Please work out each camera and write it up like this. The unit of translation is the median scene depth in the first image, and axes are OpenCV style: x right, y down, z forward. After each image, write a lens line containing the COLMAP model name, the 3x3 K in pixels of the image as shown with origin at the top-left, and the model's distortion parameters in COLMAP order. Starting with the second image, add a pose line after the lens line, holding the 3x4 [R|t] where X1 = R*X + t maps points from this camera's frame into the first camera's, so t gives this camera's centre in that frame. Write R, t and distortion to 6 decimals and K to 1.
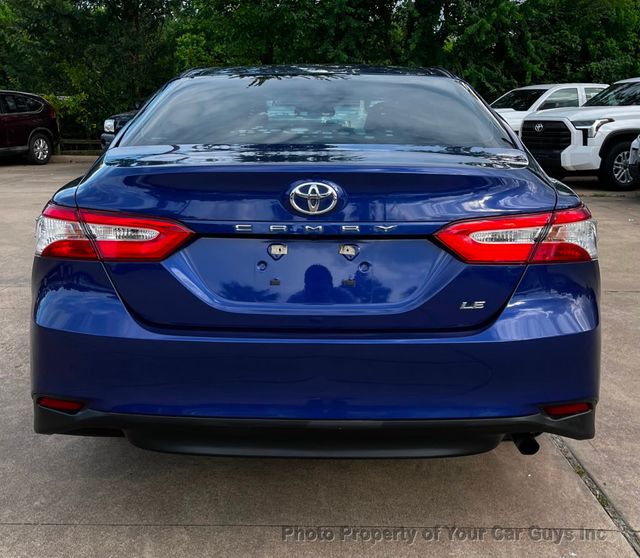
lens RADIAL K [[737.0, 0, 314.8], [0, 737.0, 259.2], [0, 0, 1]] dist [0.015162, 0.033184]
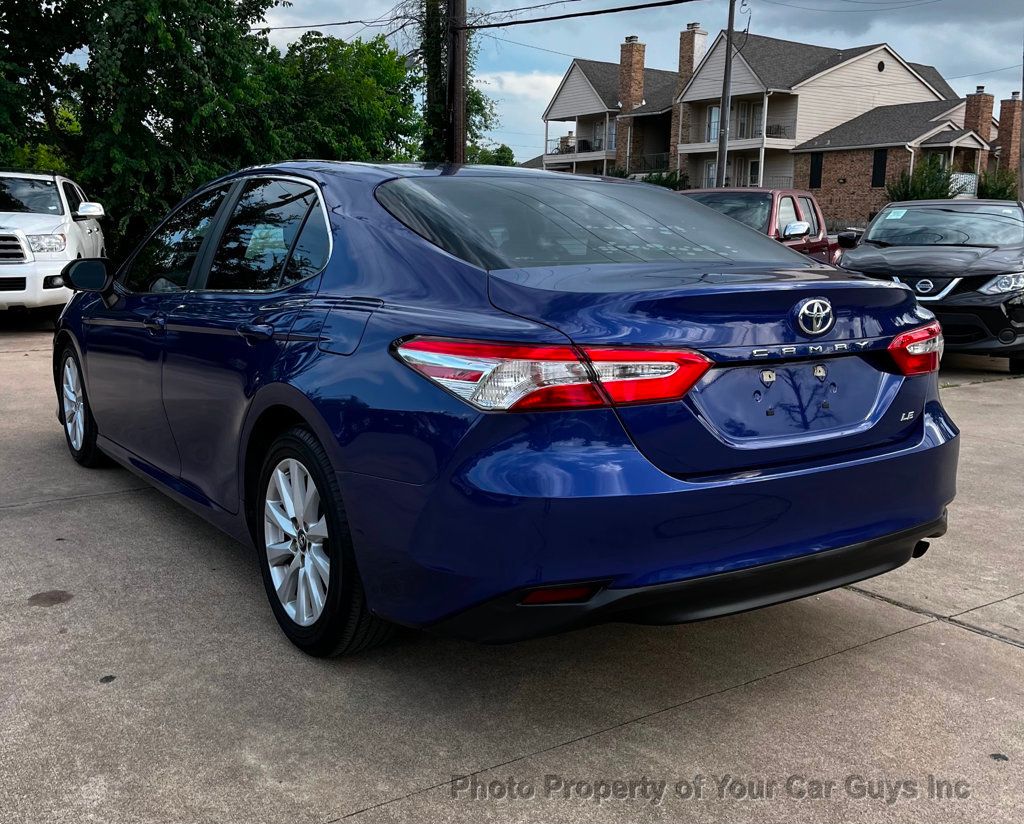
lens RADIAL K [[1019.9, 0, 514.1], [0, 1019.9, 448.2], [0, 0, 1]] dist [0.019396, 0.012557]
pose [[0.820476, -0.112244, 0.560554, -0.164455], [0.103111, 0.993510, 0.048015, -0.002834], [-0.562305, 0.018405, 0.826725, 0.021242]]
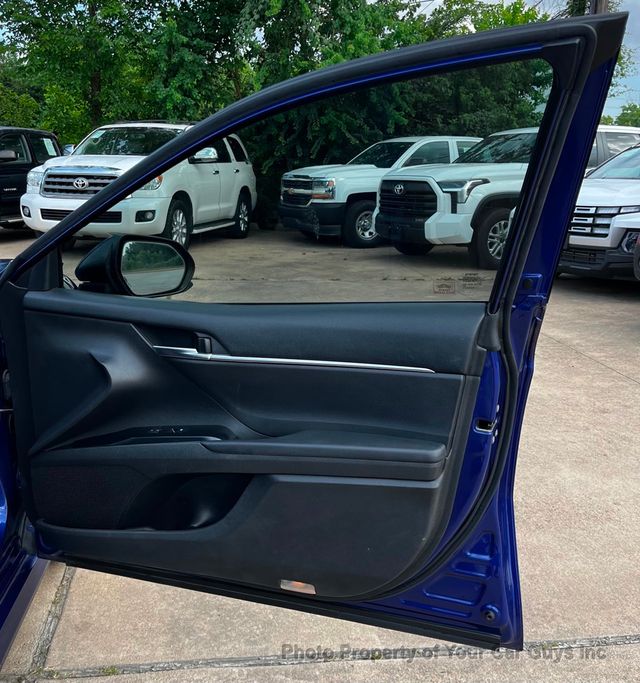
lens RADIAL K [[683.6, 0, 307.3], [0, 683.6, 342.5], [0, 0, 1]] dist [0.050321, -0.023434]
pose [[0.991803, -0.017488, 0.126572, 0.113875], [0.010576, 0.998426, 0.055077, -0.057450], [-0.127336, -0.053286, 0.990427, 0.283142]]
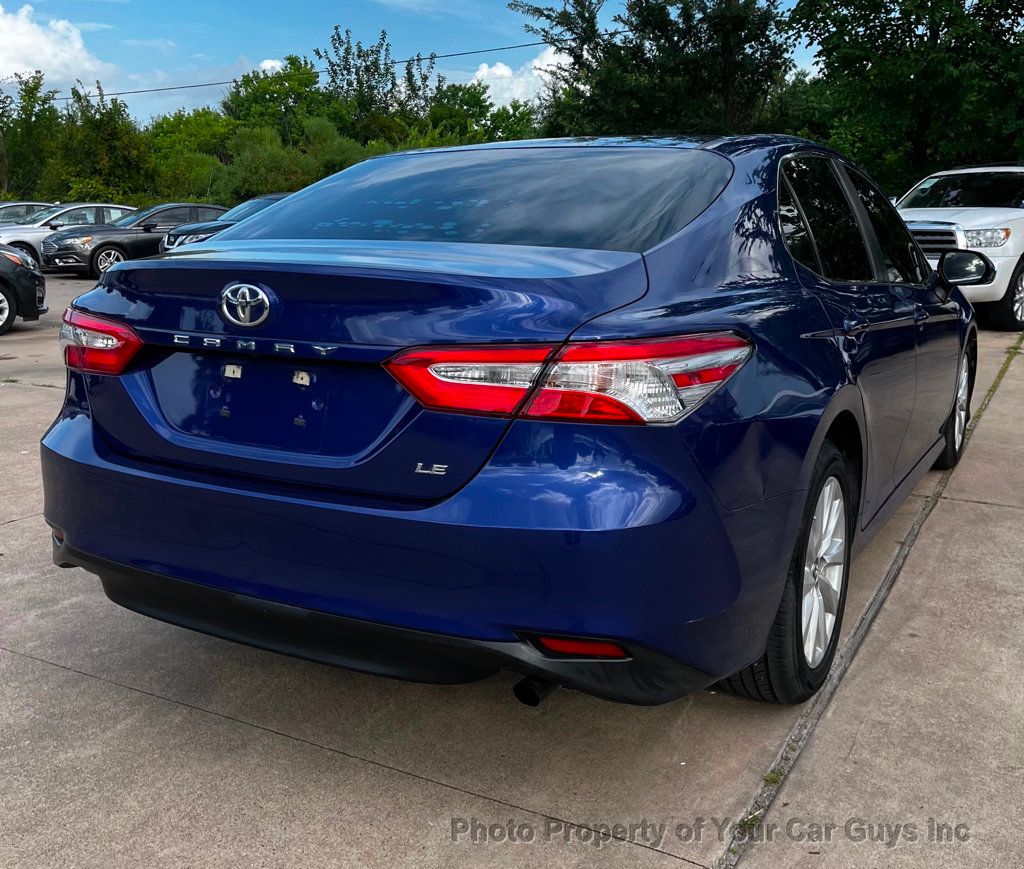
lens RADIAL K [[1031.7, 0, 512.0], [0, 1031.7, 434.5], [0, 0, 1]] dist [0.020501, -0.006006]
pose [[0.878793, 0.095223, -0.467606, 0.116577], [-0.093262, 0.995264, 0.027403, -0.000615], [0.468001, 0.019528, 0.883512, 0.027714]]
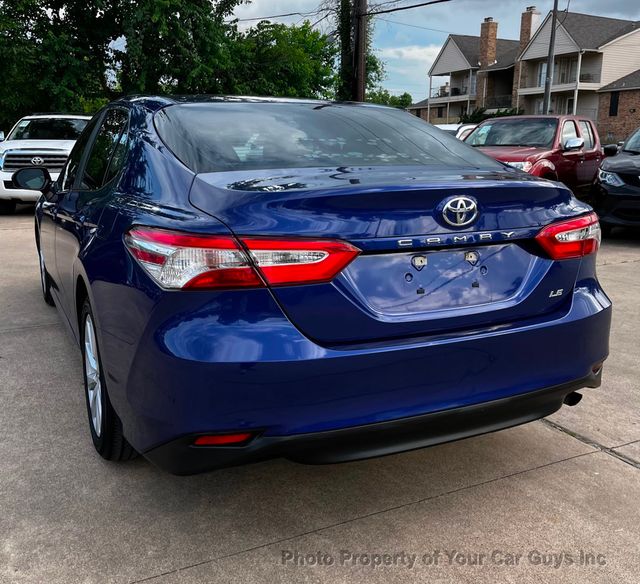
lens RADIAL K [[638.0, 0, 317.0], [0, 638.0, 307.7], [0, 0, 1]] dist [0.017124, 0.017057]
pose [[0.894041, -0.111439, 0.433904, -0.097554], [0.090956, 0.993547, 0.067760, -0.003615], [-0.438655, -0.021114, 0.898408, 0.033415]]
